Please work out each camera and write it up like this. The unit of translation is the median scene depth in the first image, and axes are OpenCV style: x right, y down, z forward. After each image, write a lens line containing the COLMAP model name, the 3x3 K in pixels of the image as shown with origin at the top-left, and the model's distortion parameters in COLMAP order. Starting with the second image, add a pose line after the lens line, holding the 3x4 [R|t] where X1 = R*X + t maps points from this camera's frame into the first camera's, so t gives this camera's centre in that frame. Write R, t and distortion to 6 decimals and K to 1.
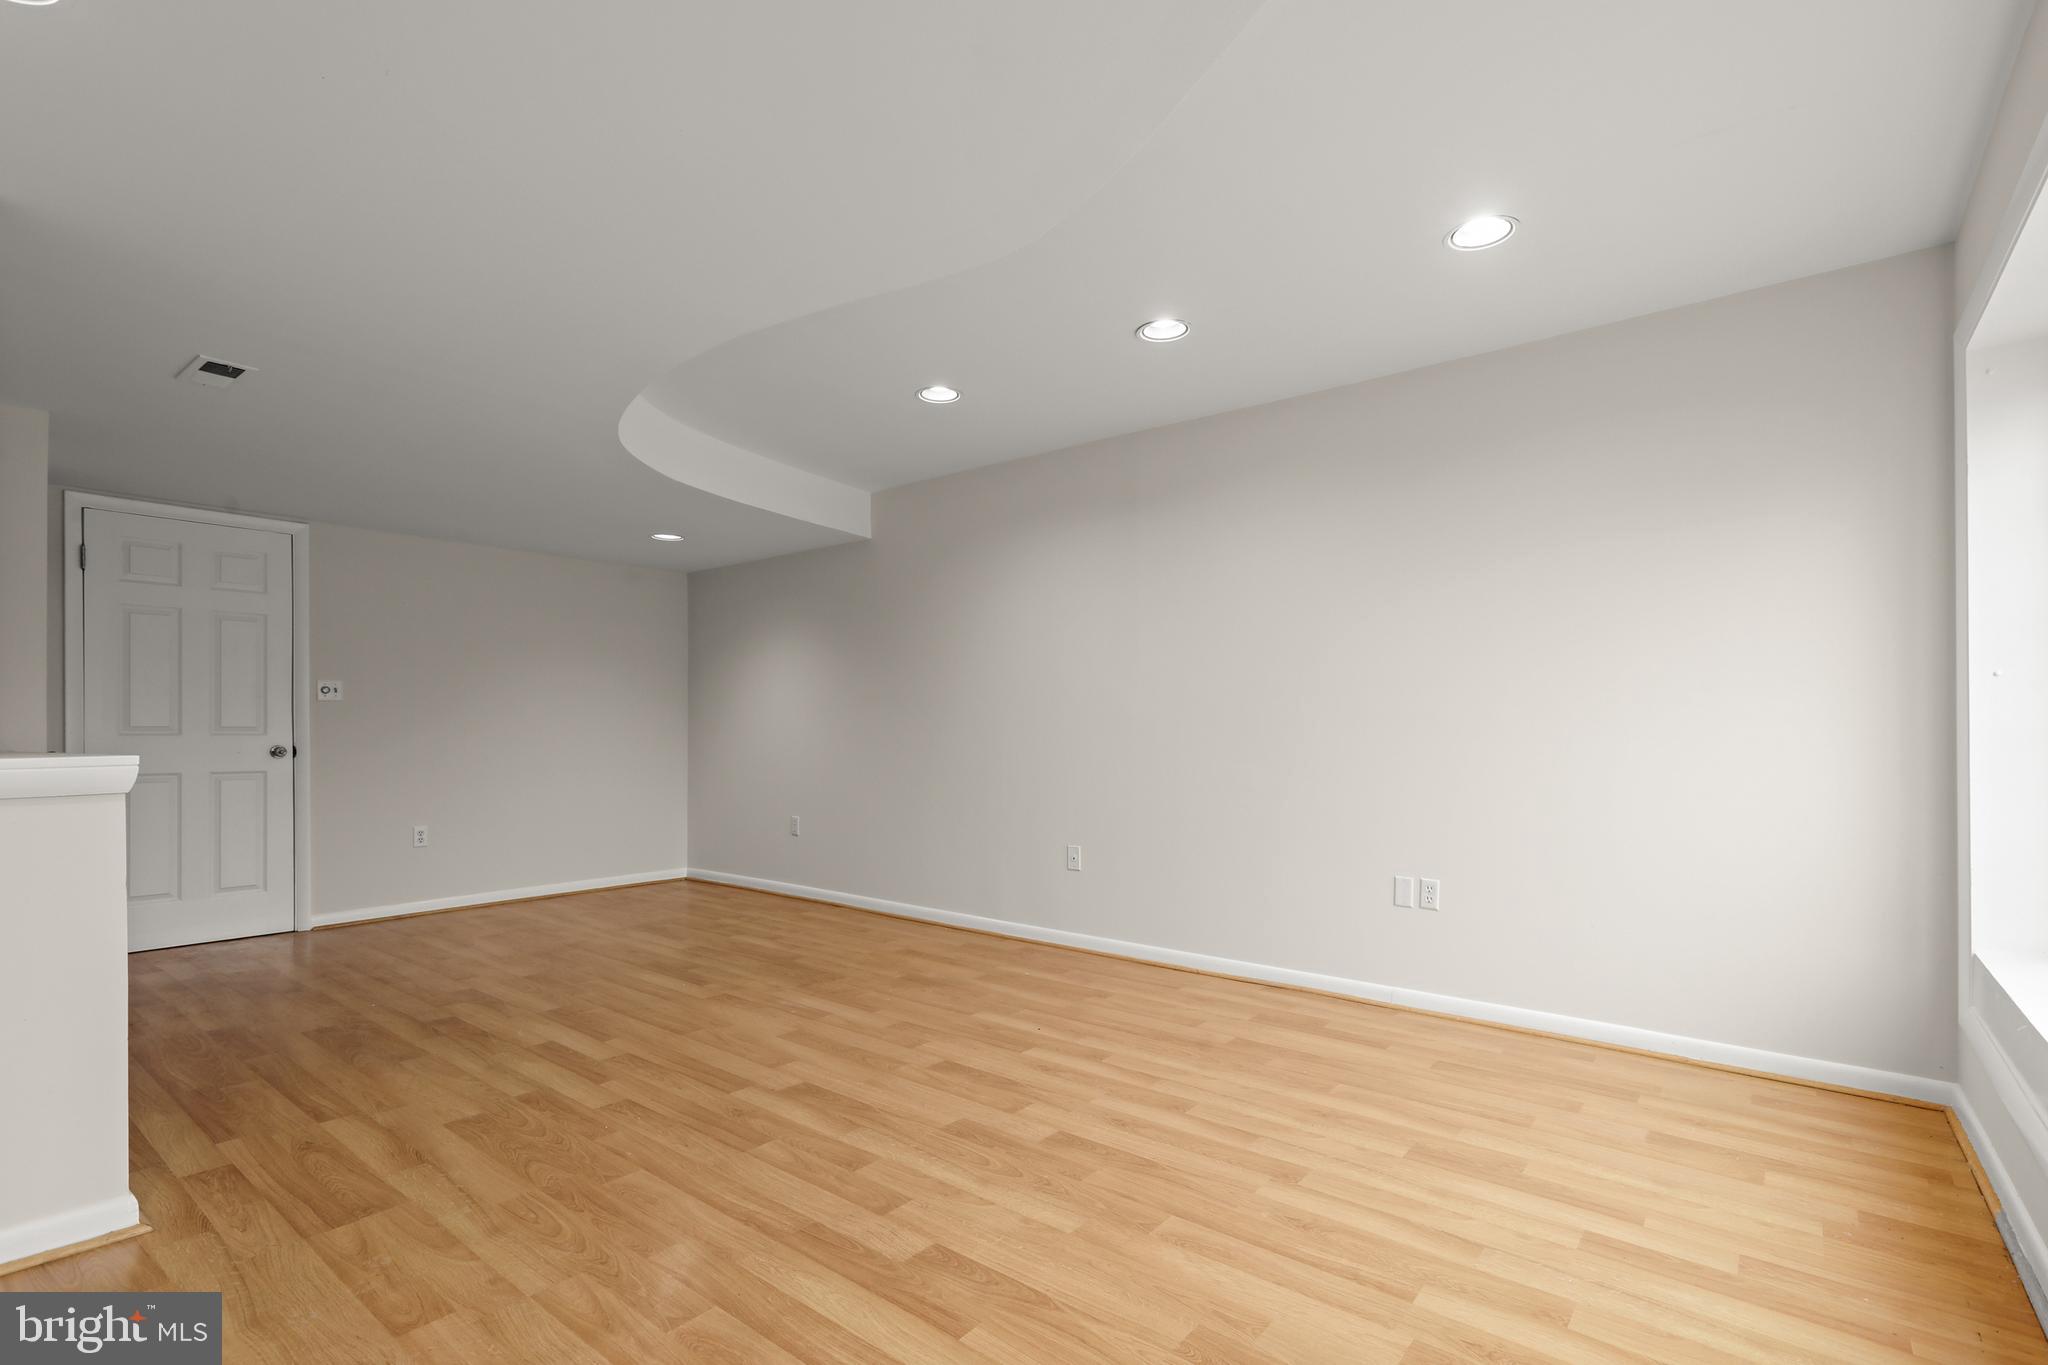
lens RADIAL K [[948.7, 0, 1022.8], [0, 948.7, 673.1], [0, 0, 1]] dist [0.000758, 0.001264]
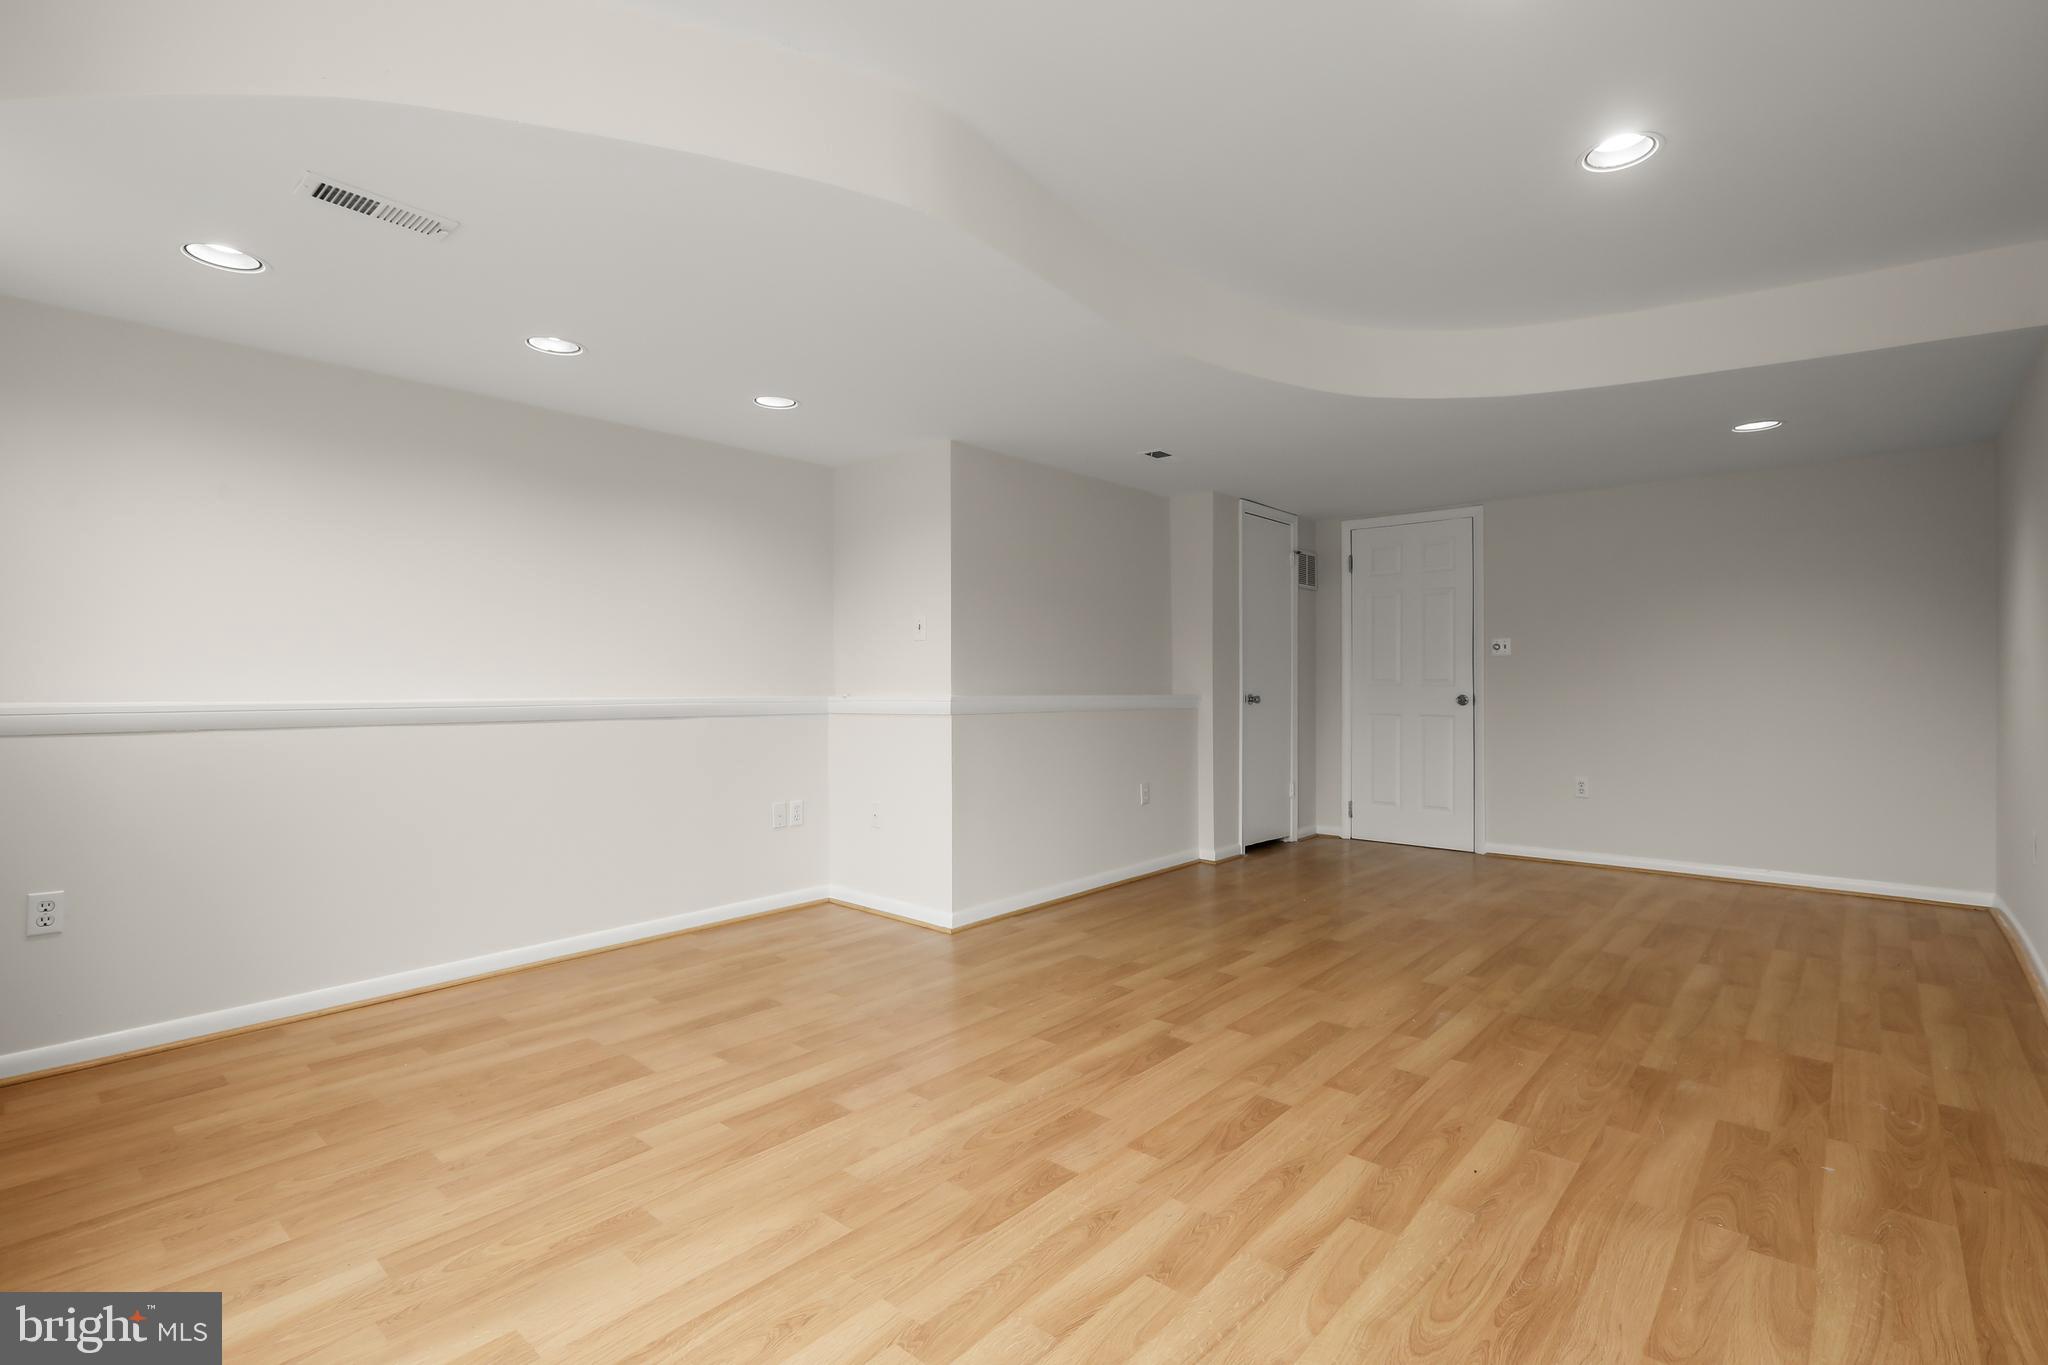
lens RADIAL K [[951.8, 0, 1026.8], [0, 951.8, 707.3], [0, 0, 1]] dist [-0.000900, 0.000473]
pose [[-0.047871, 0.023485, -0.998577, 0.666865], [0.065149, 0.997668, 0.020341, 0.049890], [0.996727, -0.064082, -0.049290, 0.804736]]
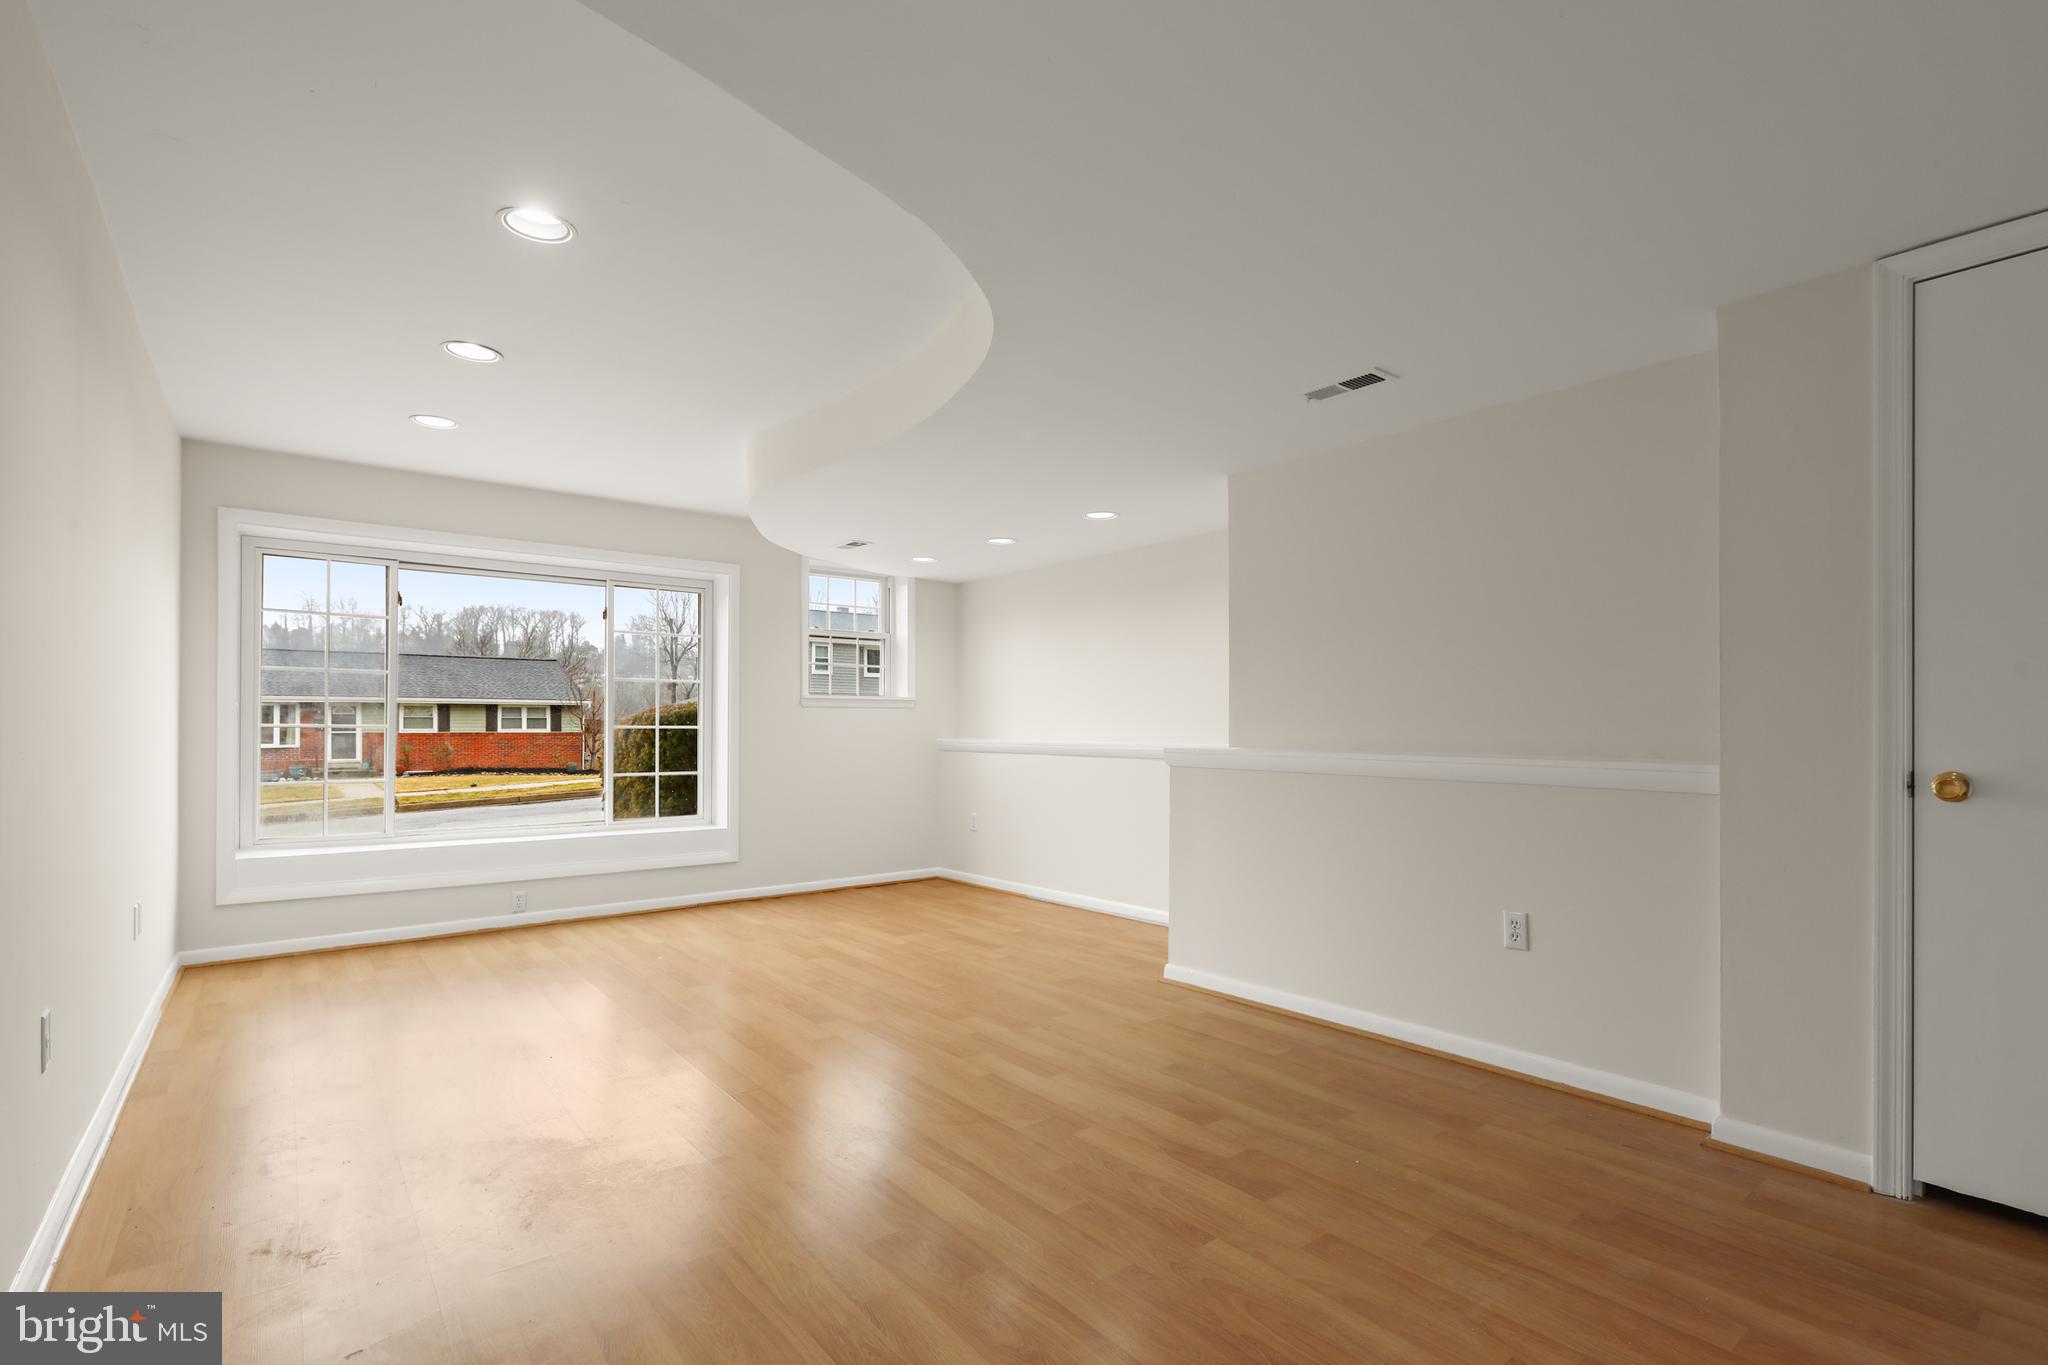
lens RADIAL K [[951.8, 0, 1026.8], [0, 951.8, 707.3], [0, 0, 1]] dist [-0.000900, 0.000473]
pose [[-0.975011, 0.004483, 0.222110, -0.690405], [-0.013531, 0.996742, -0.079517, 0.101900], [-0.221743, -0.080535, -0.971774, 1.948062]]
